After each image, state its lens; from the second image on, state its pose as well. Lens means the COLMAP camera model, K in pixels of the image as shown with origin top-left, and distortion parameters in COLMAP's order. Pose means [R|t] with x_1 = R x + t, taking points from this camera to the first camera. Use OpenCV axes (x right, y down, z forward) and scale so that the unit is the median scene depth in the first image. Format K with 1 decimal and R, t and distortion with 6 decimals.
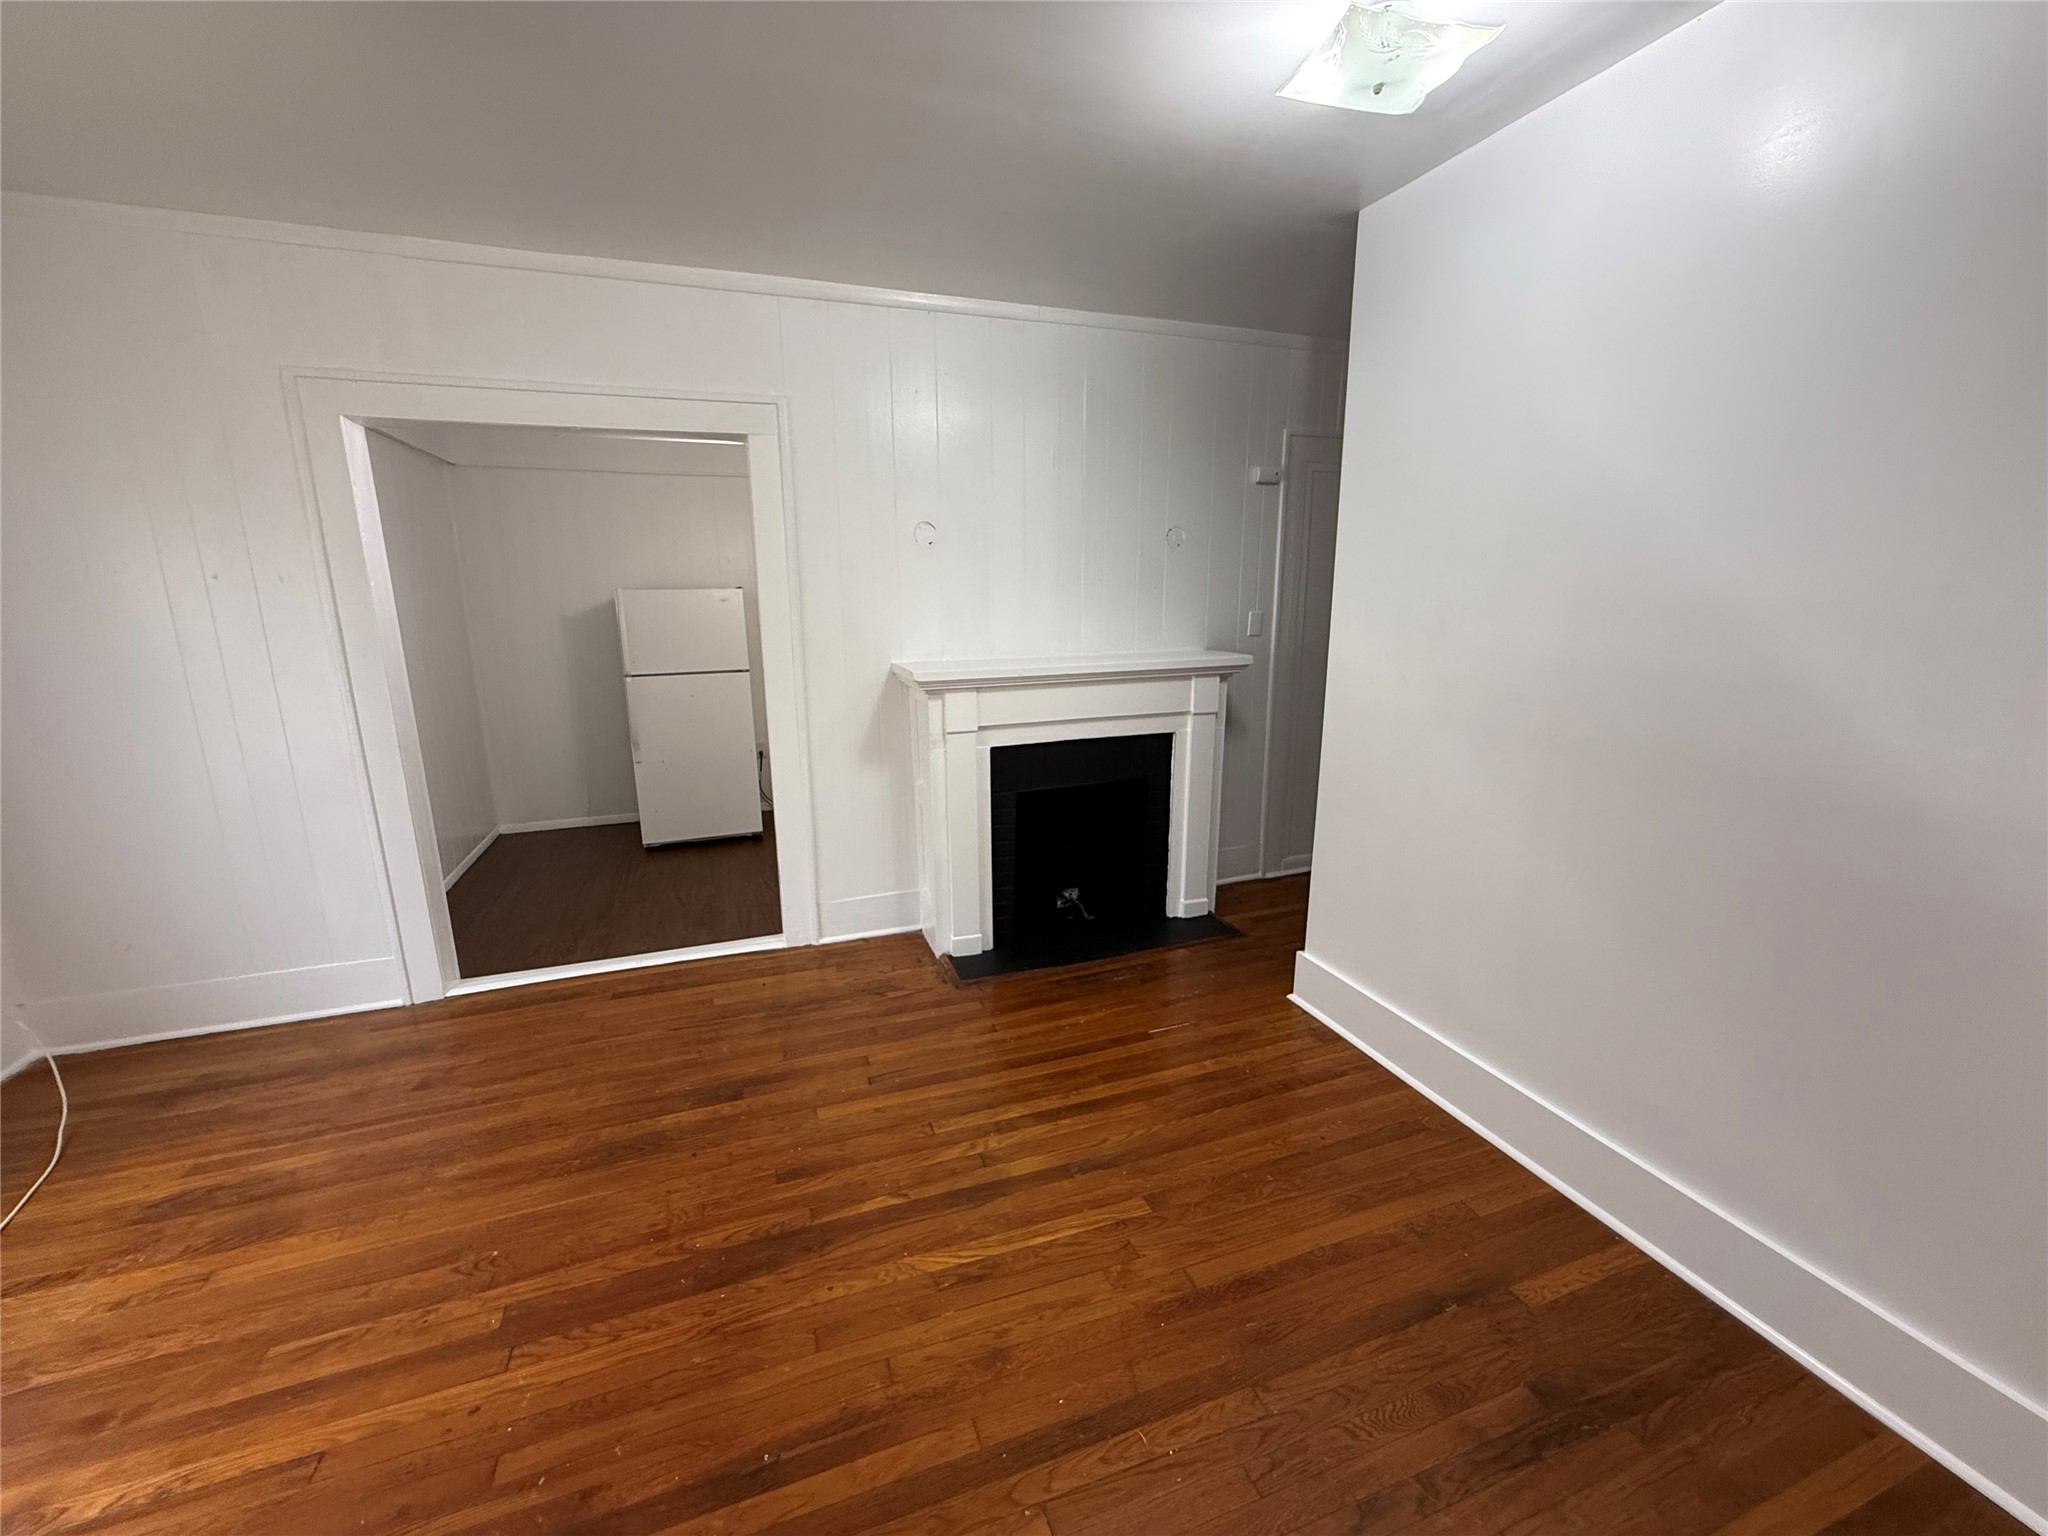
lens RADIAL K [[813.3, 0, 1022.7], [0, 813.3, 772.6], [0, 0, 1]] dist [-0.001795, 0.000262]
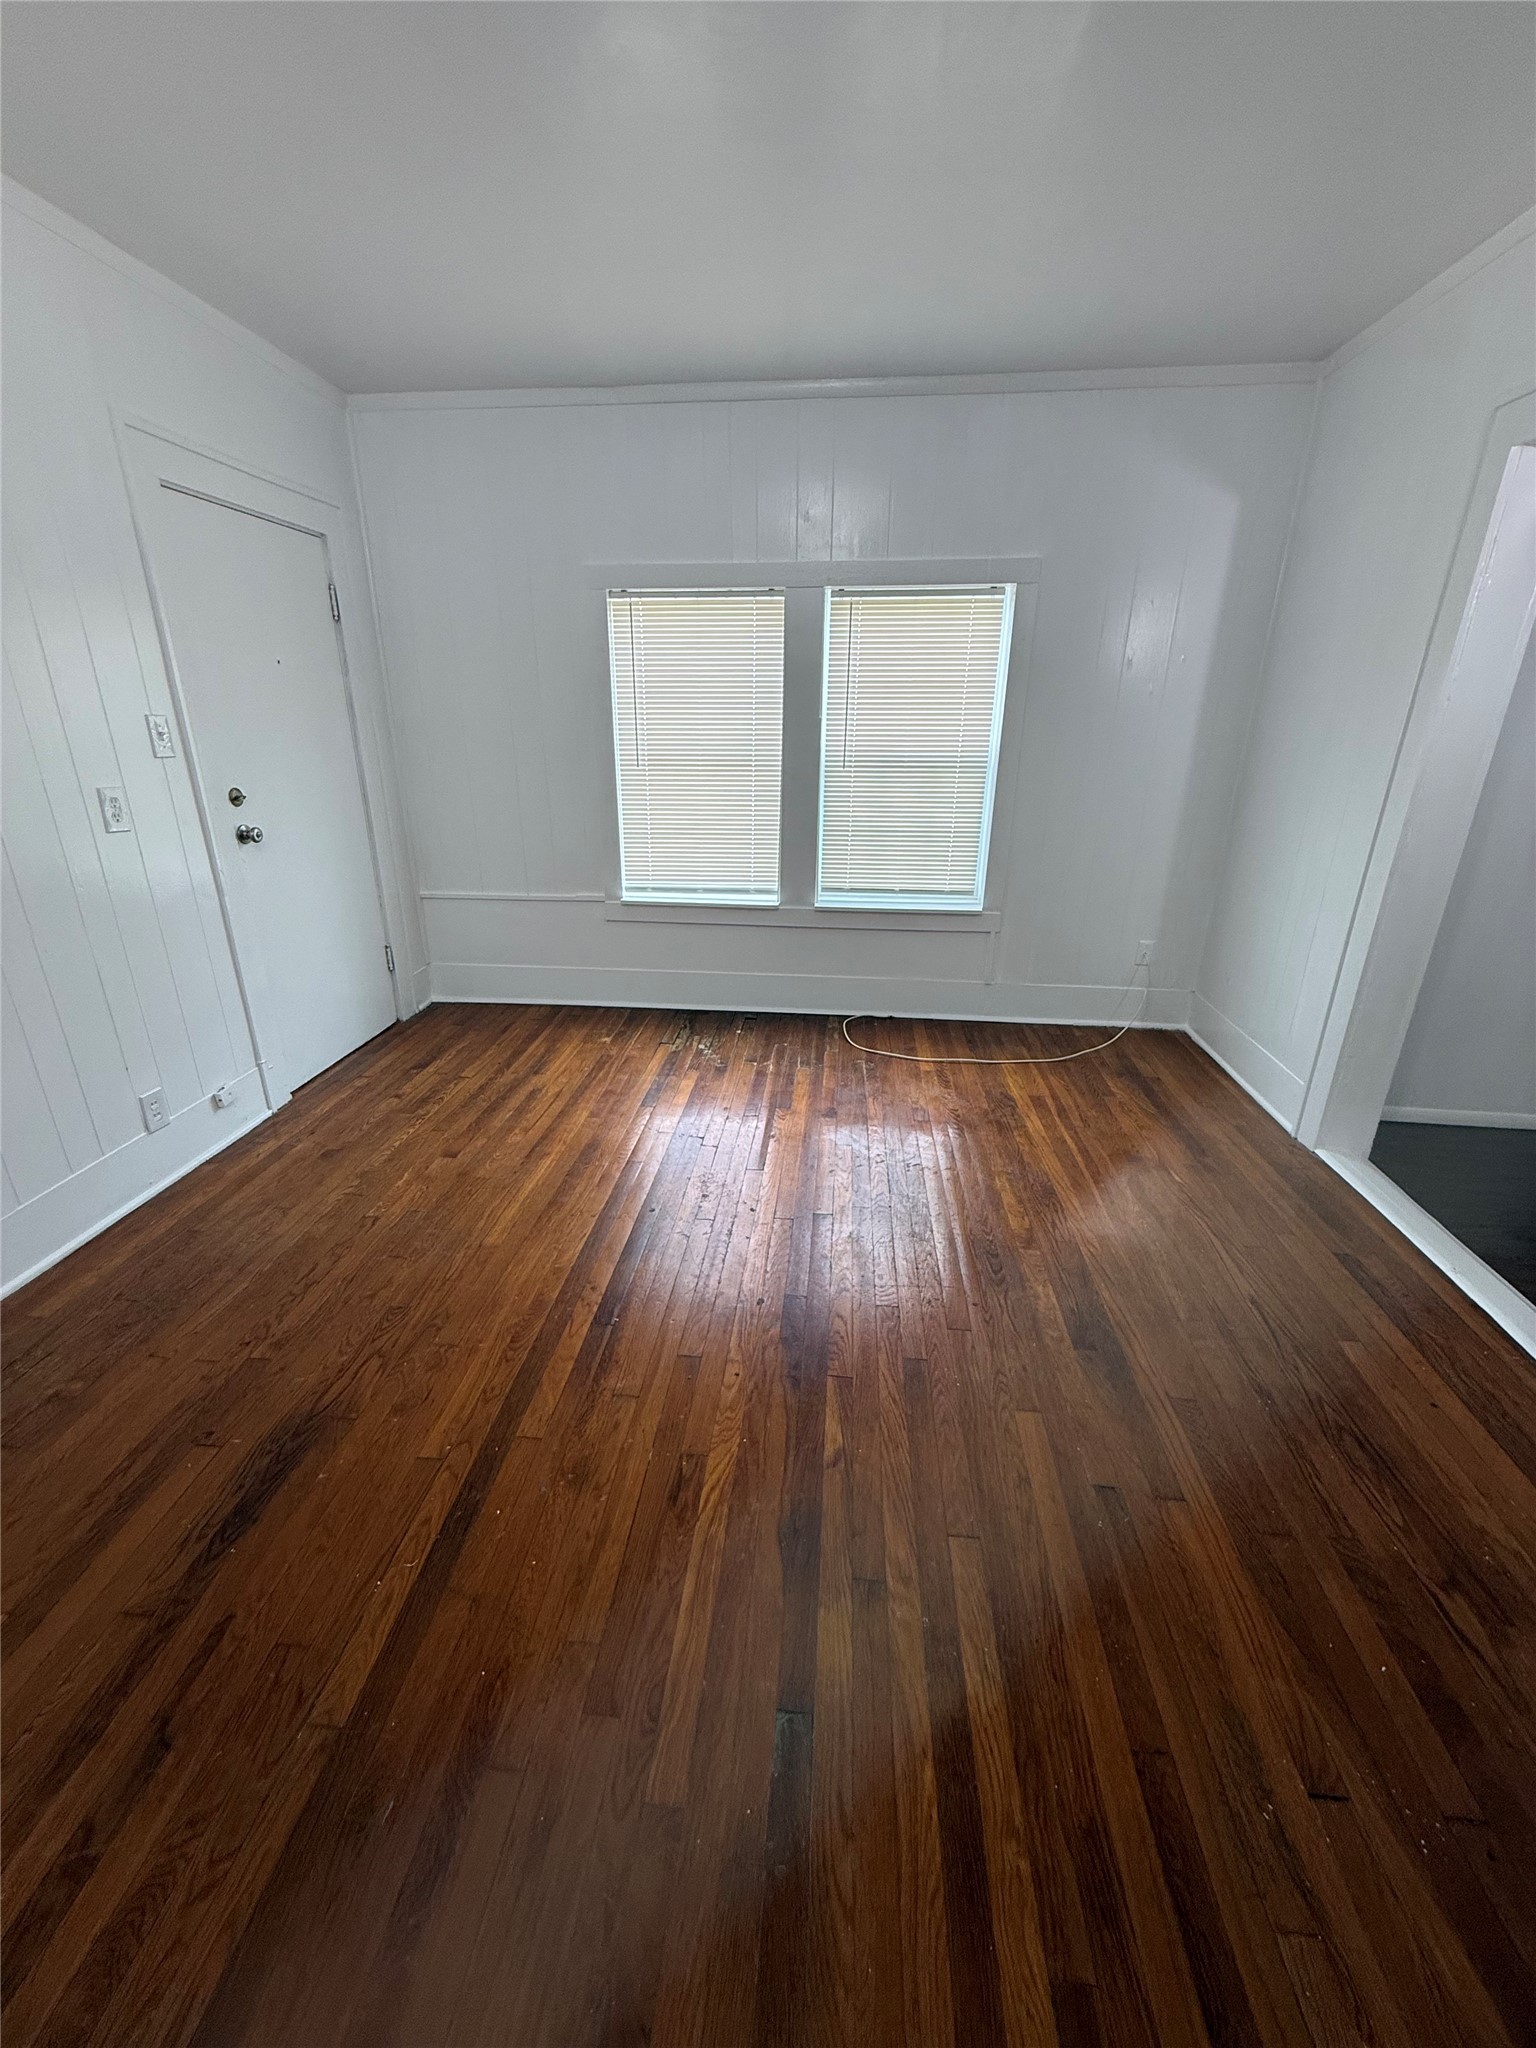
lens RADIAL K [[813.3, 0, 768.0], [0, 813.3, 1024.0], [0, 0, 1]] dist [-0.001795, 0.000262]
pose [[-0.423033, 0.331697, -0.843220, 0.368980], [-0.205540, 0.871204, 0.445822, -0.176123], [0.882494, 0.361913, -0.300371, 0.922310]]
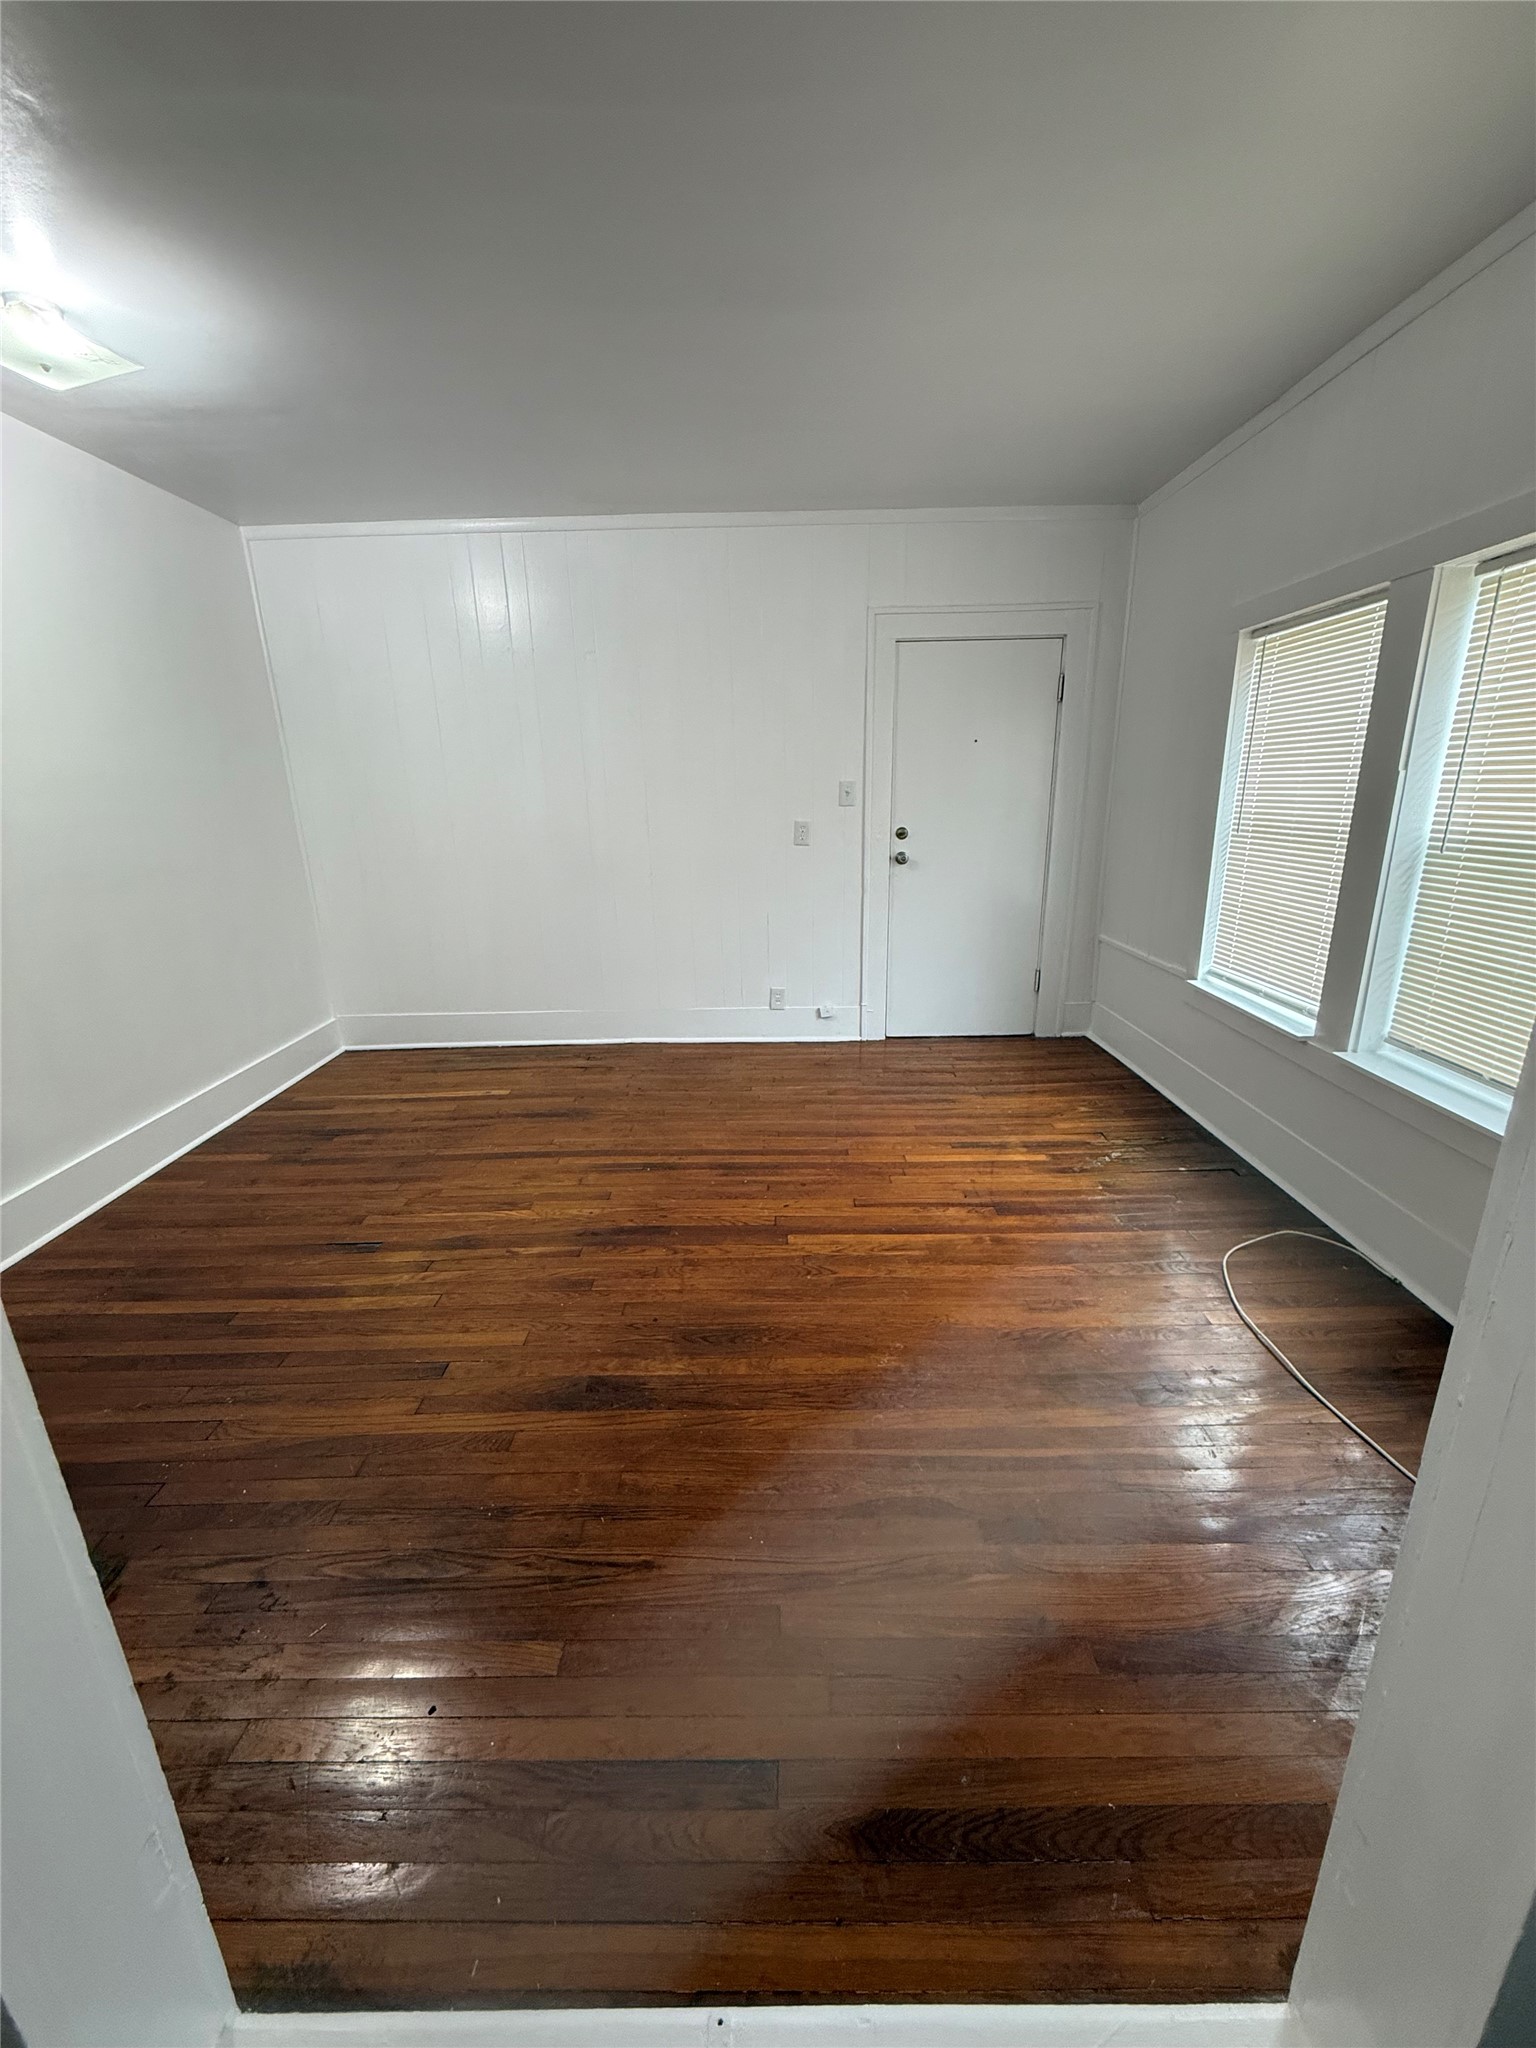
lens RADIAL K [[814.5, 0, 766.3], [0, 814.5, 1021.8], [0, 0, 1]] dist [-0.002176, 0.001045]
pose [[-0.939430, -0.069042, 0.335716, -0.815042], [0.105160, 0.874194, 0.474052, -0.299031], [-0.326210, 0.480643, -0.813984, 1.541038]]
